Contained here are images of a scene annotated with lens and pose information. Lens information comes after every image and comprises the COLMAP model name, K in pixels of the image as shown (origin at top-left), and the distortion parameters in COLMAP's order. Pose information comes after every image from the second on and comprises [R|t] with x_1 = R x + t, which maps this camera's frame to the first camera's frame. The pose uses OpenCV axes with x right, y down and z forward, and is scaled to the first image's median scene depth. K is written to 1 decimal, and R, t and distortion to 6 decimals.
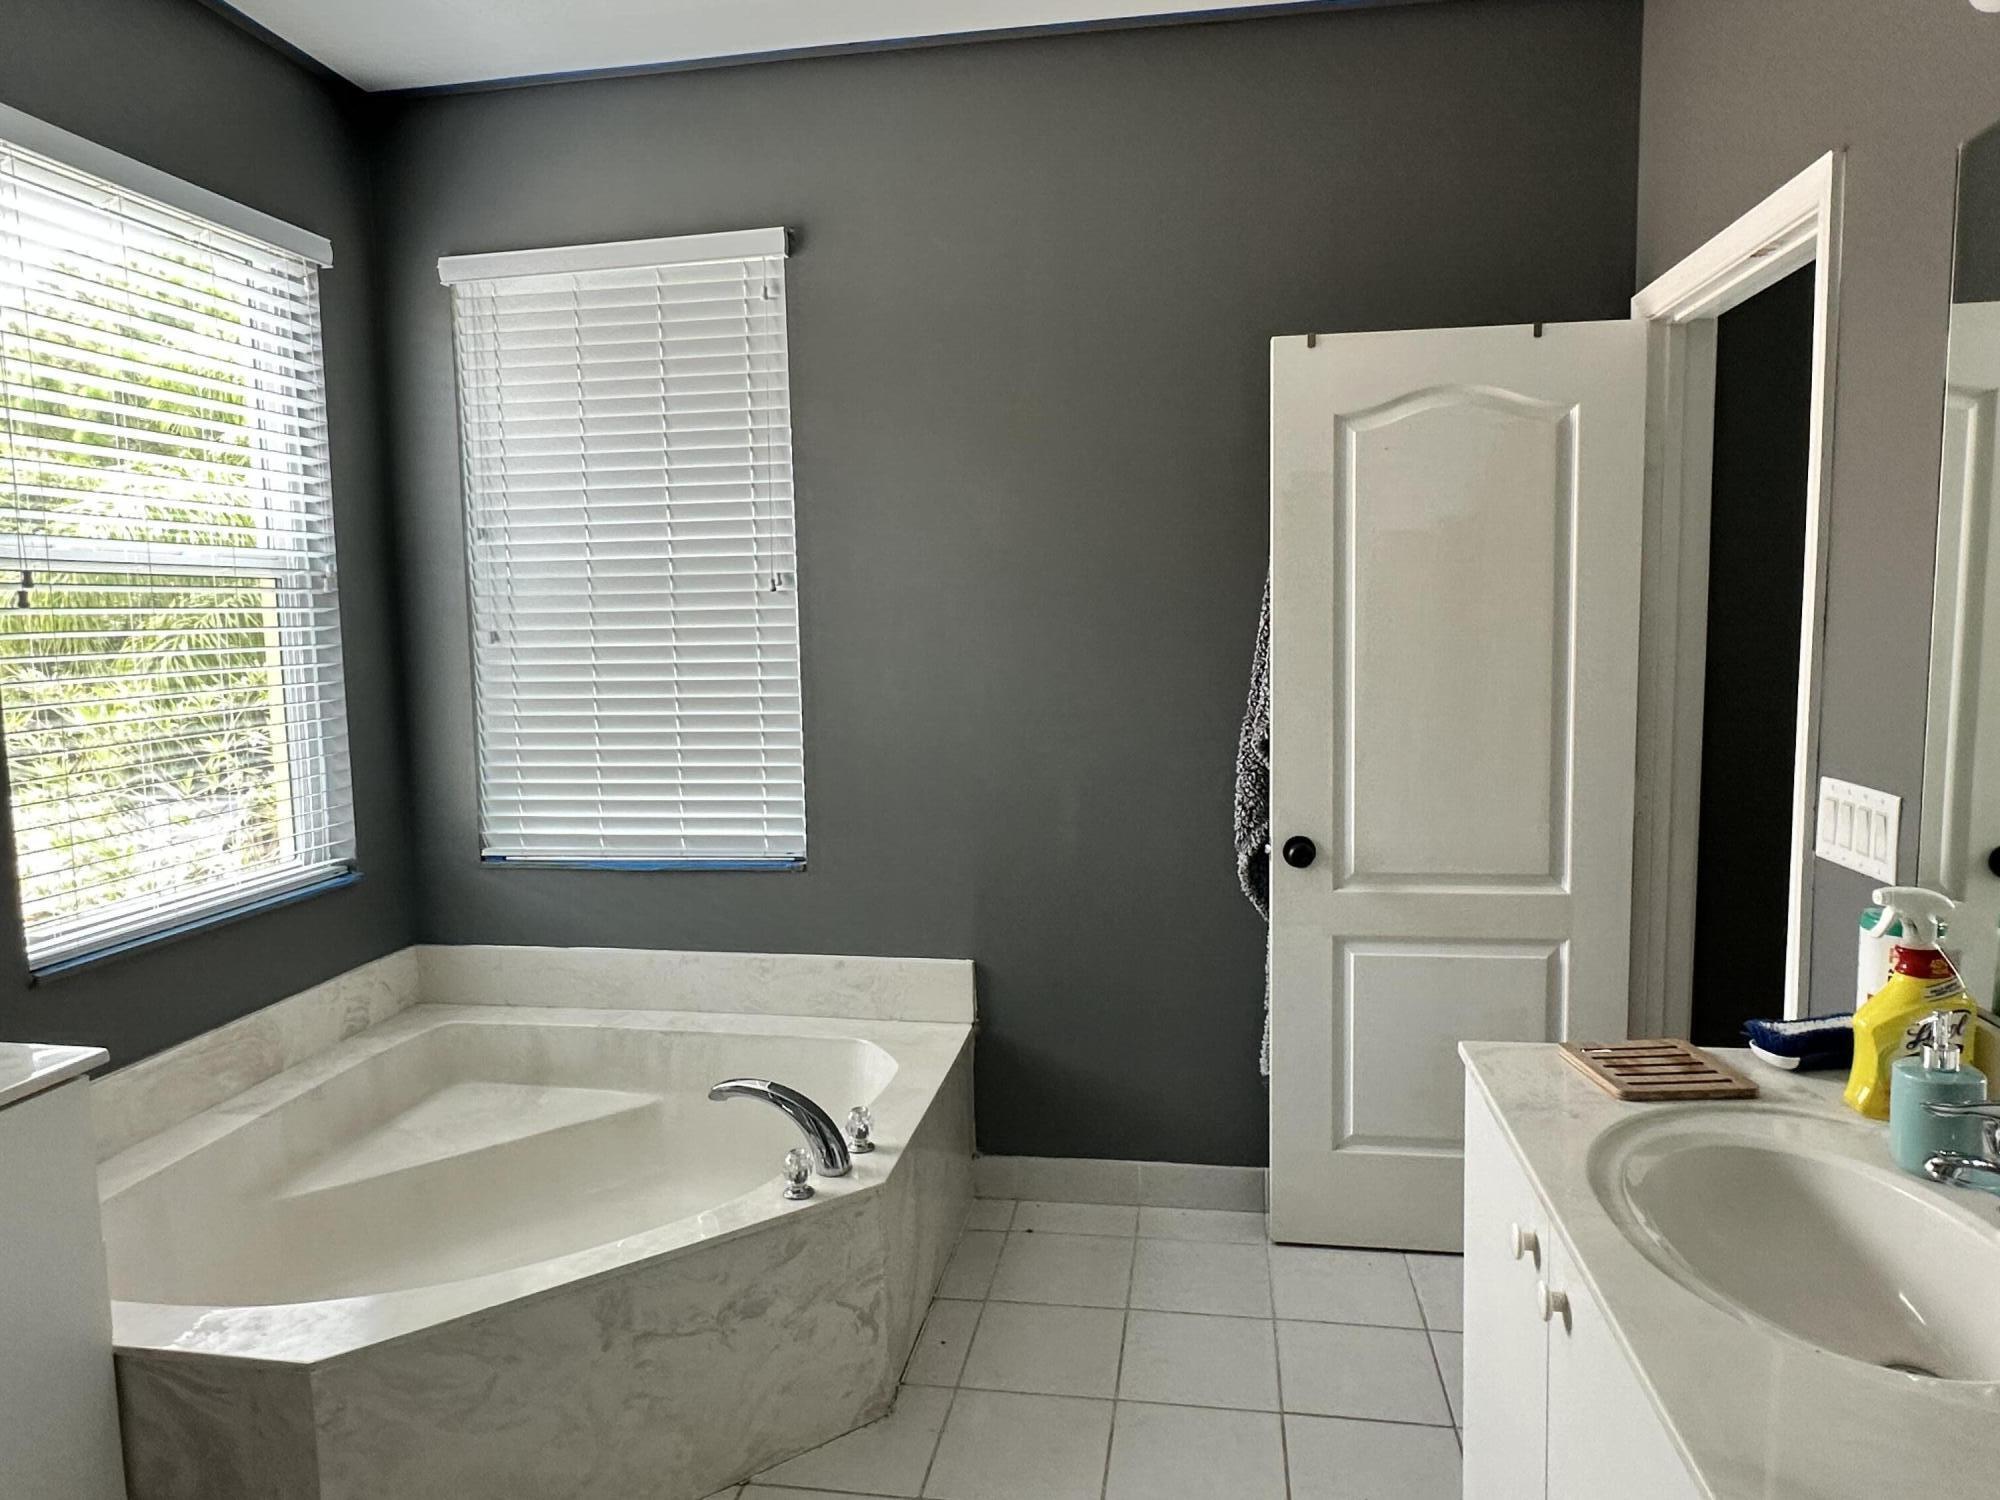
lens RADIAL K [[1227.4, 0, 1016.8], [0, 1227.4, 737.8], [0, 0, 1]] dist [-0.002381, 0.003186]
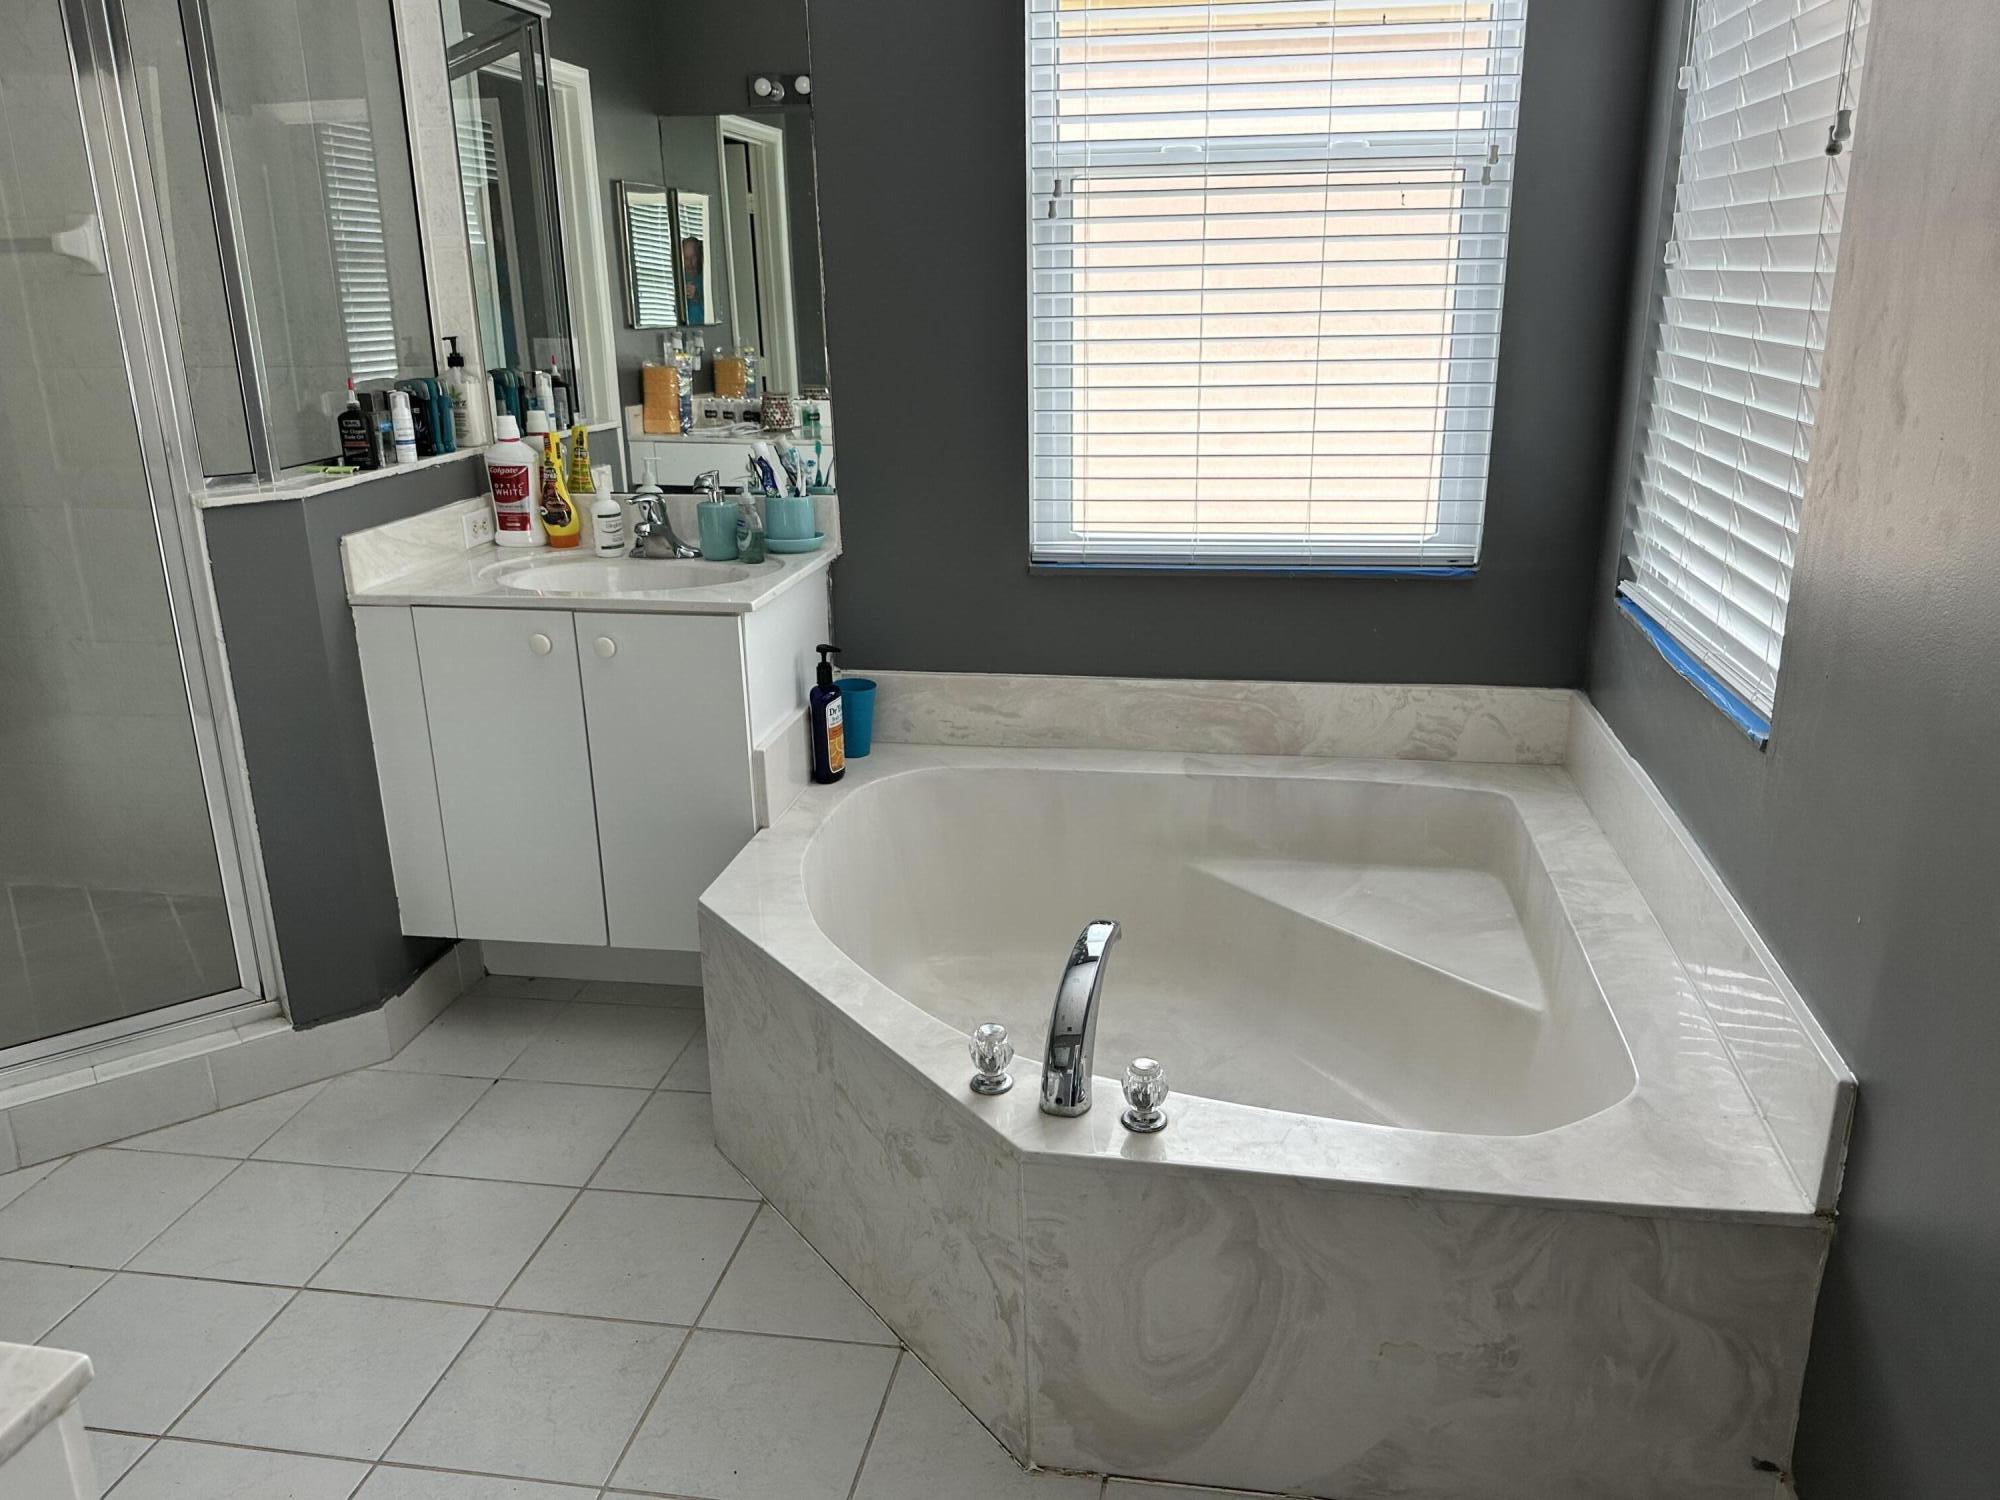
lens RADIAL K [[1526.8, 0, 1012.2], [0, 1526.8, 748.8], [0, 0, 1]] dist [0.024959, -0.031244]
pose [[-0.008963, 0.313251, -0.949628, 0.455766], [-0.083917, 0.946081, 0.312873, -0.064015], [0.996432, 0.082494, 0.017807, 0.759389]]
